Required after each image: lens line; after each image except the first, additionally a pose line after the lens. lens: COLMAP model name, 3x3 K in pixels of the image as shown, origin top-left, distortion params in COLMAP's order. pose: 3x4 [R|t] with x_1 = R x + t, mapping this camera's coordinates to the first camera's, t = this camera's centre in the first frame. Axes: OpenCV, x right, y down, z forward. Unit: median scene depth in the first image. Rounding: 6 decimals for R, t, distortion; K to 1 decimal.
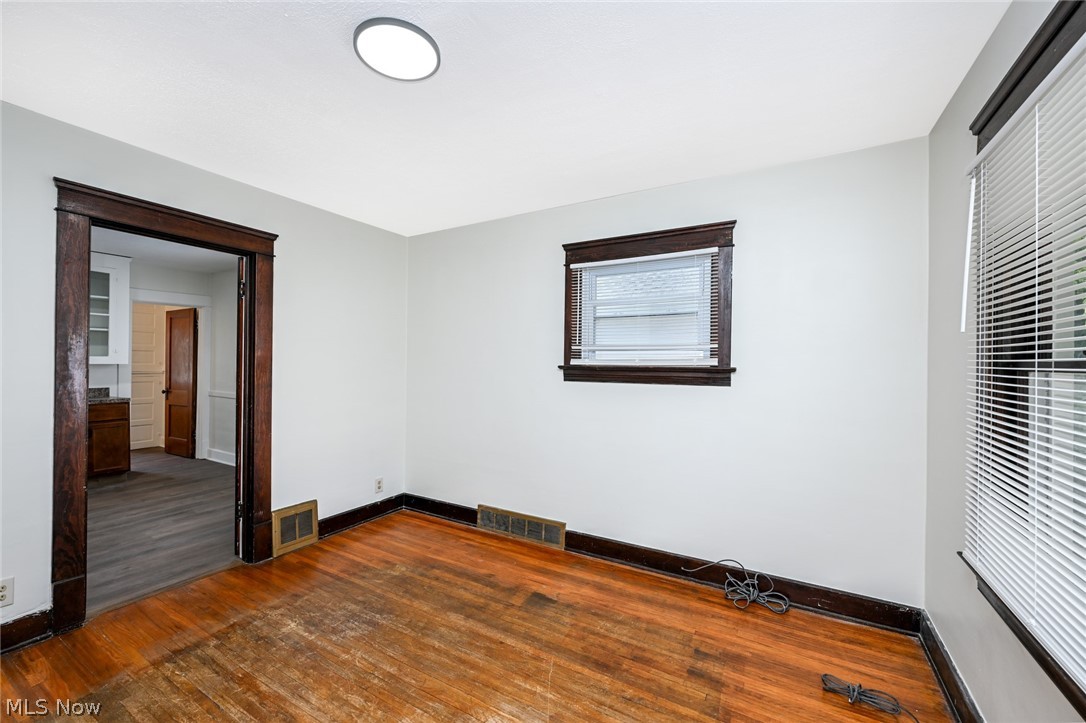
lens RADIAL K [[434.9, 0, 545.6], [0, 434.9, 362.3], [0, 0, 1]] dist [0.001736, 0.000005]
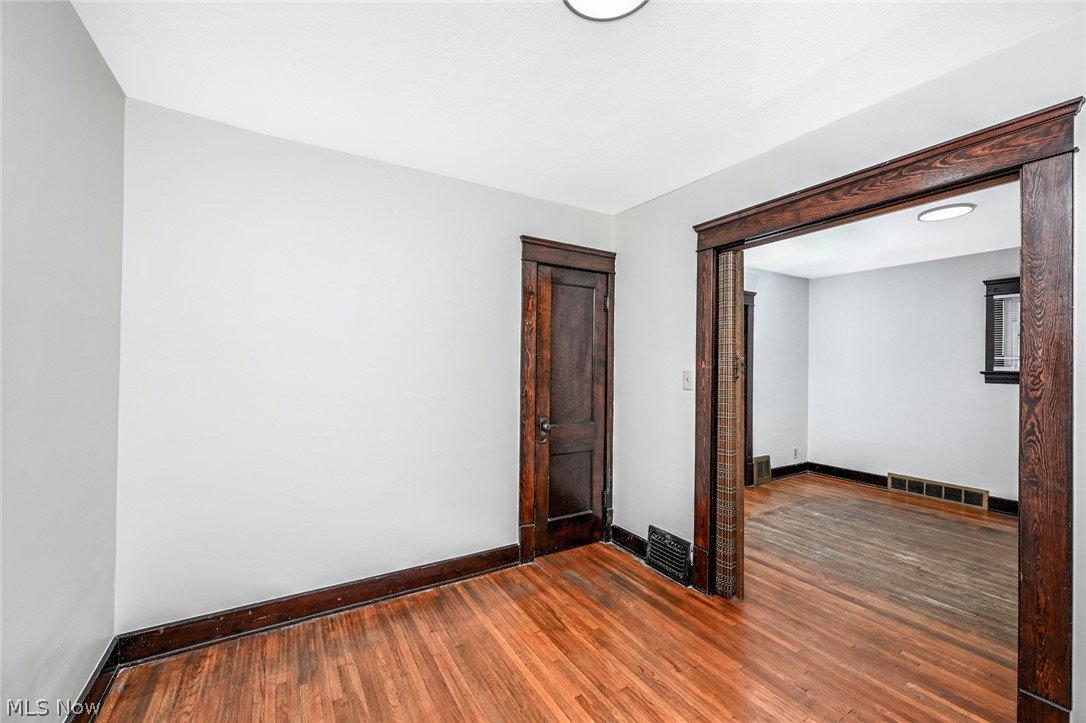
lens RADIAL K [[434.9, 0, 543.0], [0, 434.9, 361.9], [0, 0, 1]] dist [0.001736, 0.000005]
pose [[0.876929, -0.007194, -0.480566, -0.510169], [0.000045, 0.999889, -0.014887, -0.002004], [0.480620, 0.013034, 0.876832, -0.832146]]
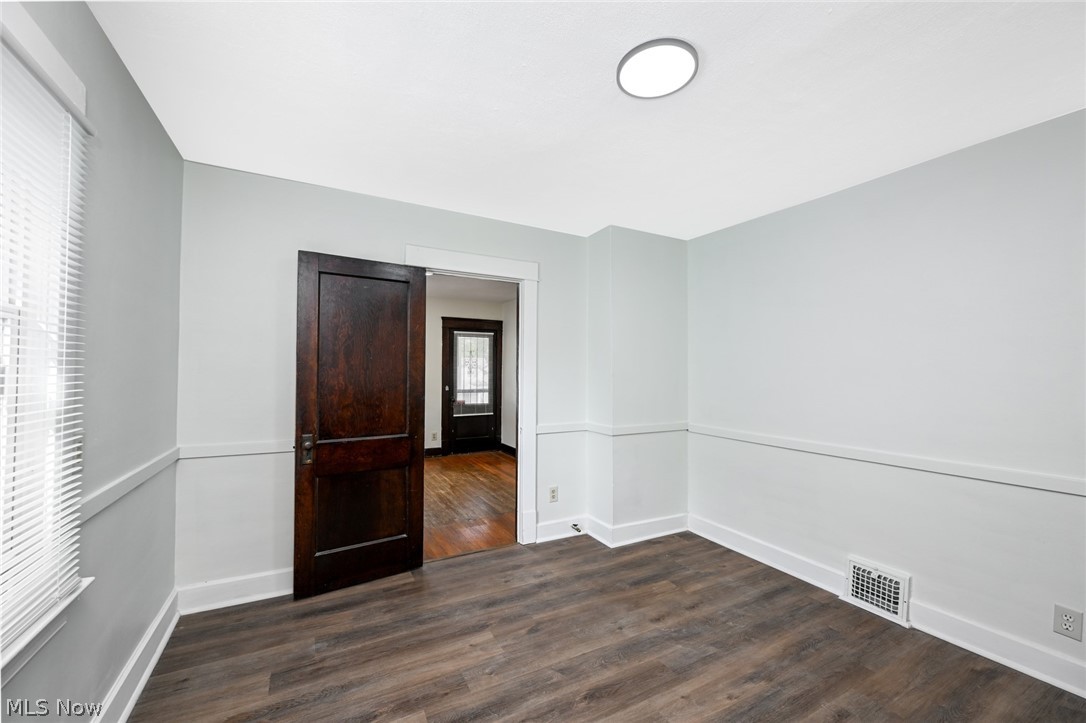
lens RADIAL K [[434.9, 0, 544.4], [0, 434.9, 364.2], [0, 0, 1]] dist [0.001736, 0.000005]
pose [[-0.849506, -0.000584, 0.527579, -1.395544], [-0.004121, 0.999976, -0.005528, -0.010244], [-0.527563, -0.006870, -0.849488, 1.612320]]
